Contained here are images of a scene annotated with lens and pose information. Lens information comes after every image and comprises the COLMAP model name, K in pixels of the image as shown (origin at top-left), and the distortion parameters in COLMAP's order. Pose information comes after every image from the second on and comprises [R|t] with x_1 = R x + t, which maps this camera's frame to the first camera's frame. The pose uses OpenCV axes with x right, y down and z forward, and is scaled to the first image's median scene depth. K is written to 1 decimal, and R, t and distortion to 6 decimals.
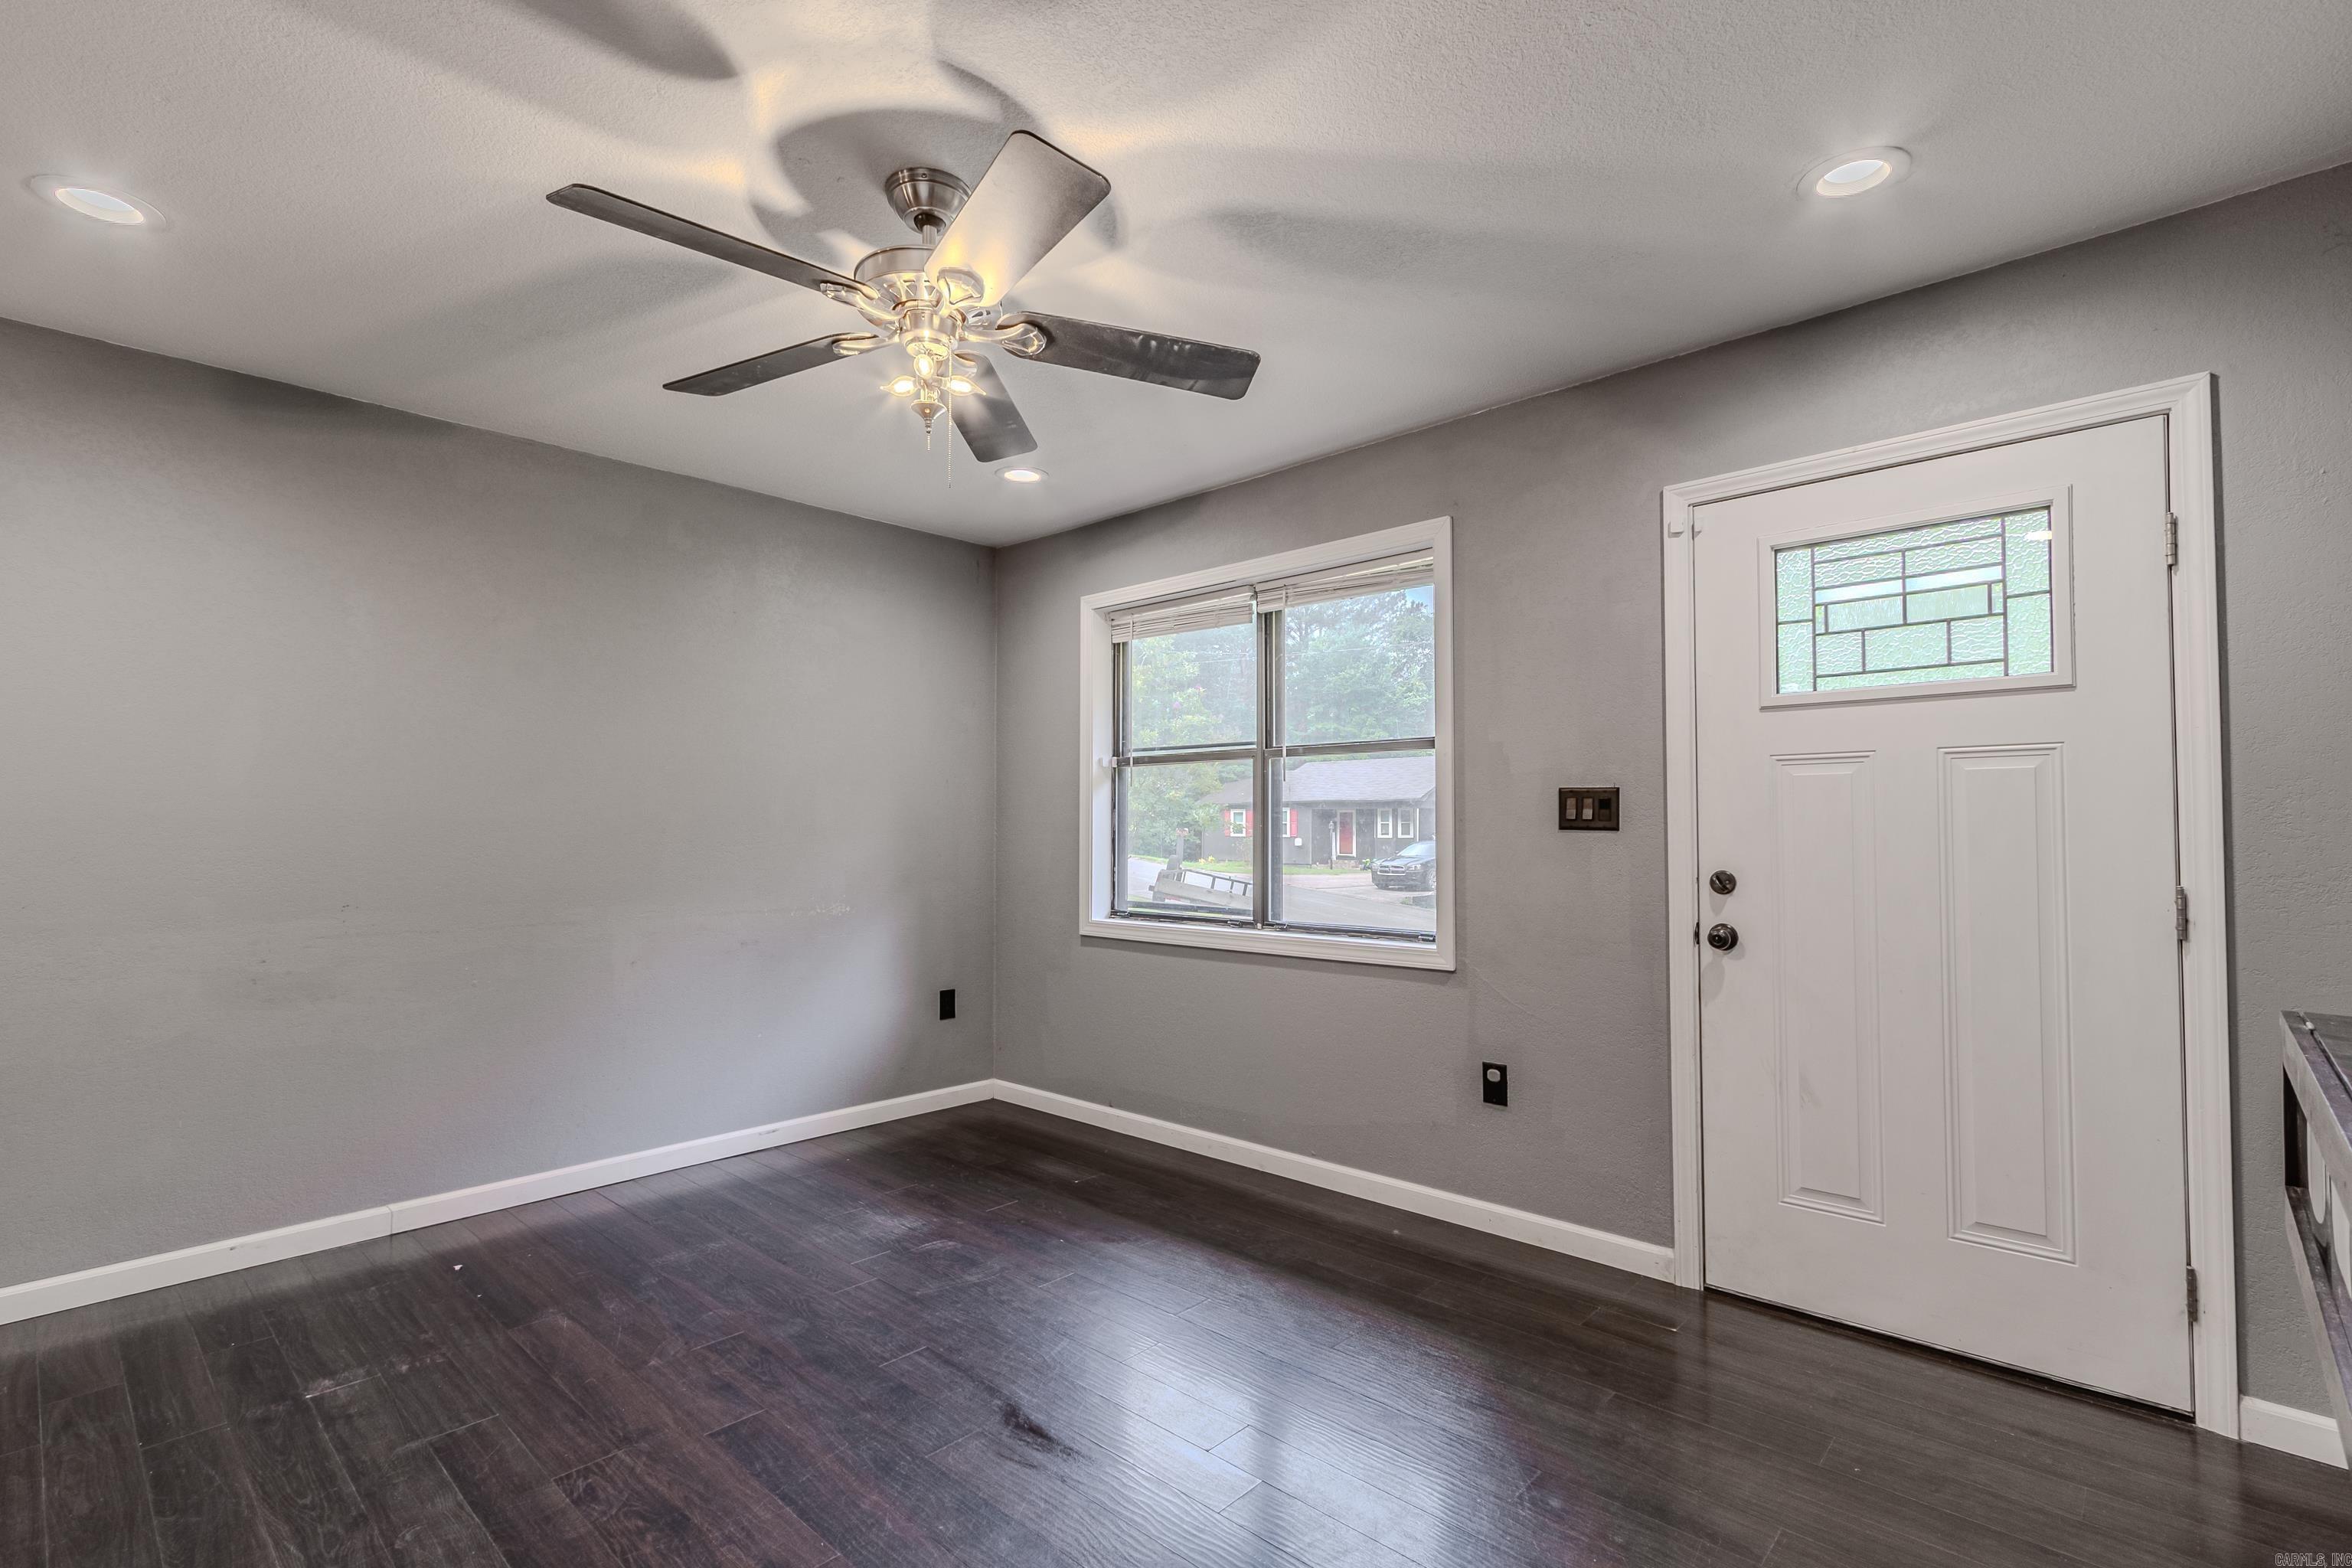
lens RADIAL K [[1074.6, 0, 1166.2], [0, 1074.6, 805.0], [0, 0, 1]] dist [0.003654, 0.000316]
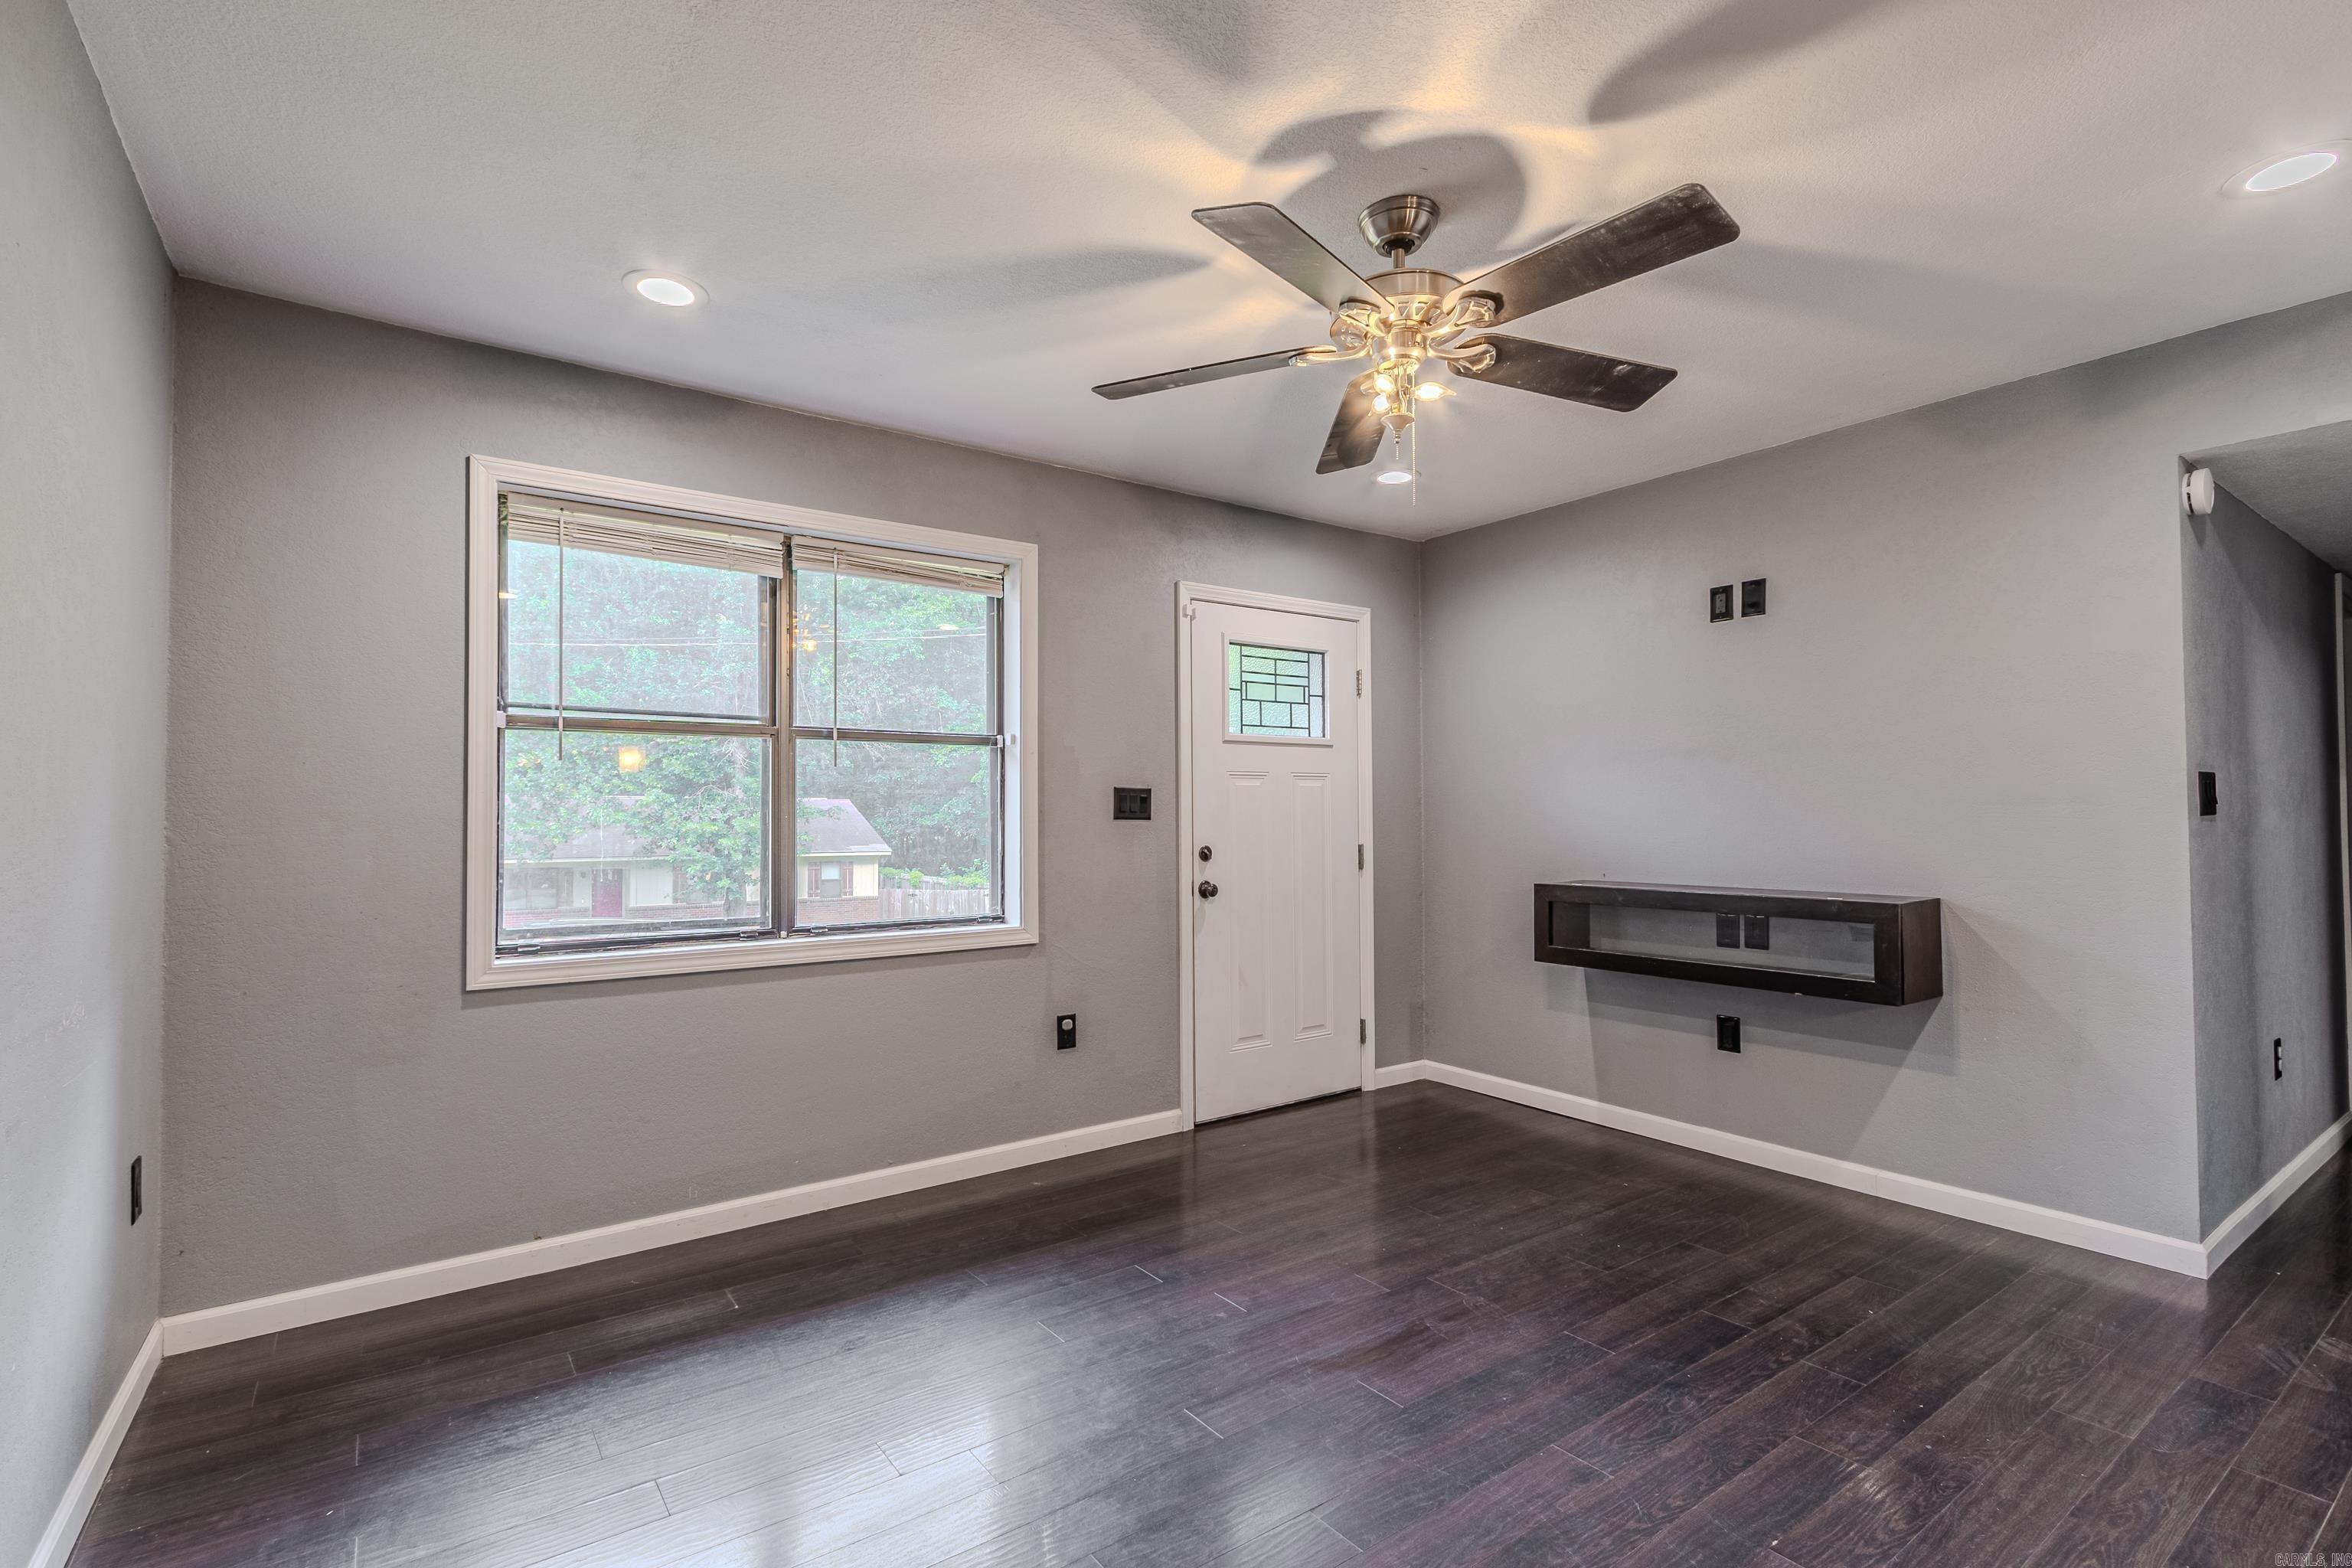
lens RADIAL K [[1075.3, 0, 1153.8], [0, 1075.3, 796.4], [0, 0, 1]] dist [0.004276, -0.001044]
pose [[0.199208, 0.018029, 0.979791, -0.779945], [-0.016575, 0.999750, -0.015026, 0.012499], [-0.979817, -0.013247, 0.199457, 0.610208]]
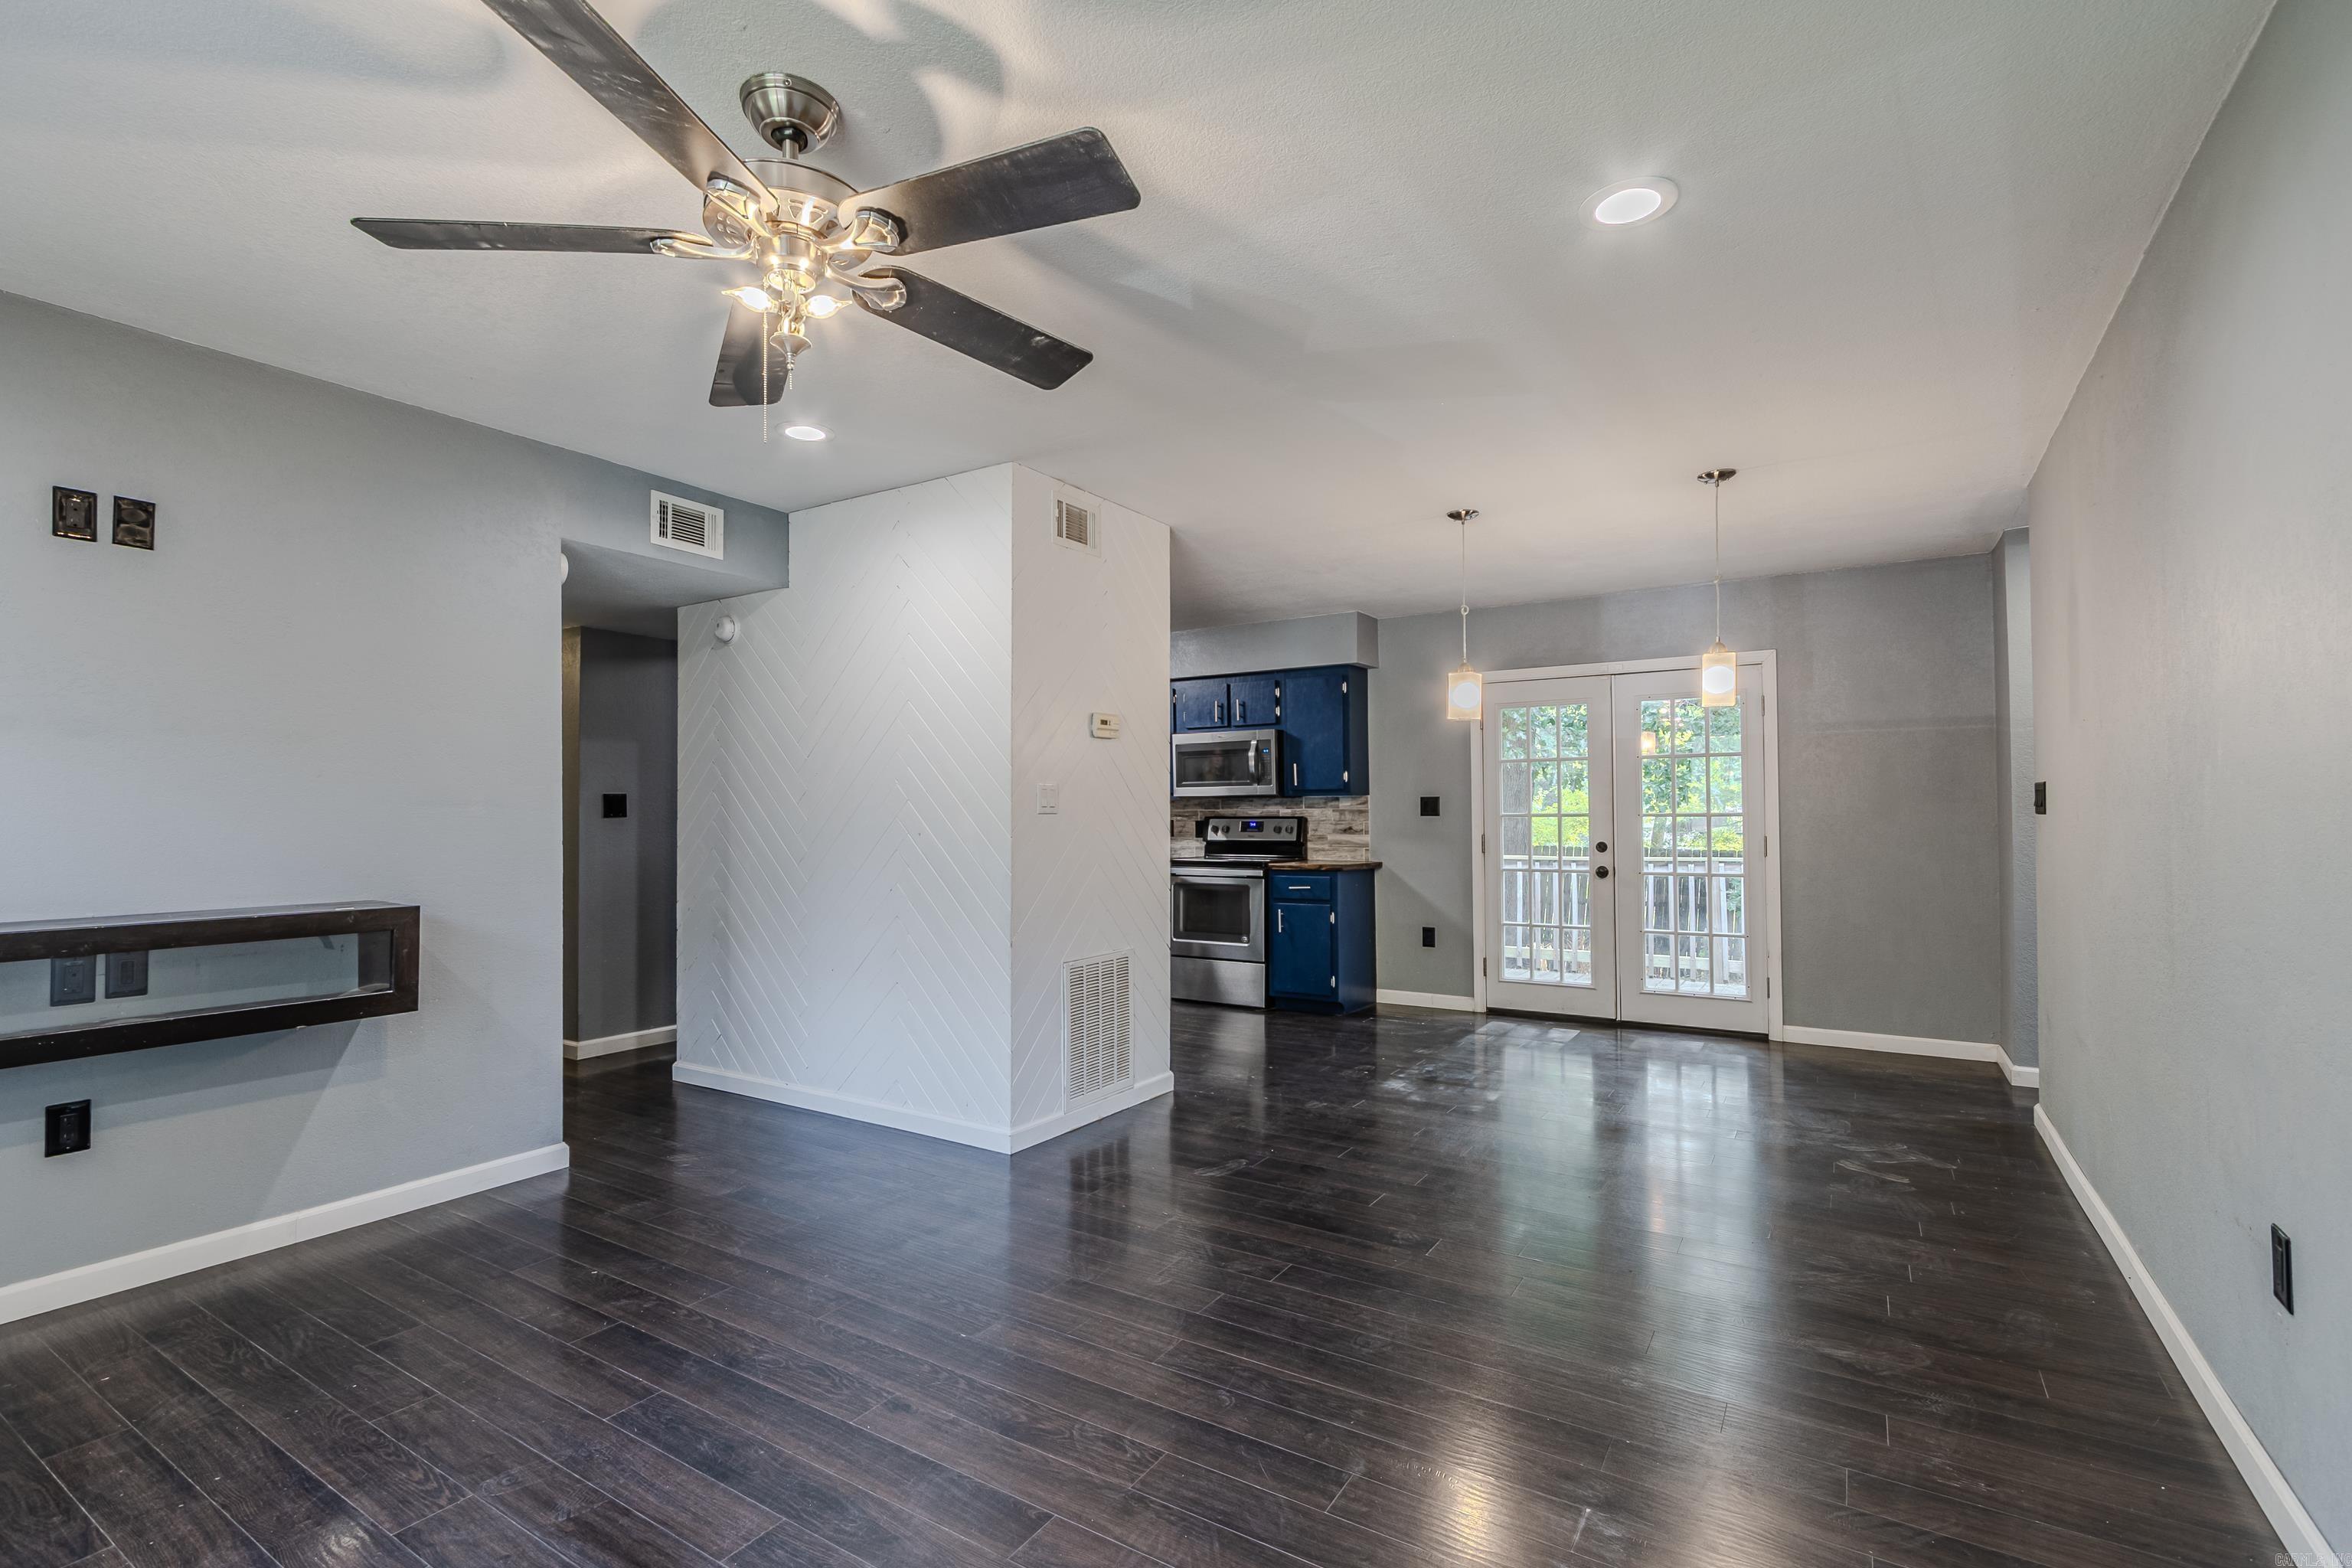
lens RADIAL K [[1075.3, 0, 1153.8], [0, 1075.3, 796.4], [0, 0, 1]] dist [0.004276, -0.001044]
pose [[-0.983680, 0.000371, -0.179928, -0.213723], [0.006989, 0.999322, -0.036149, 0.024913], [0.179792, -0.036816, -0.983015, 1.149636]]
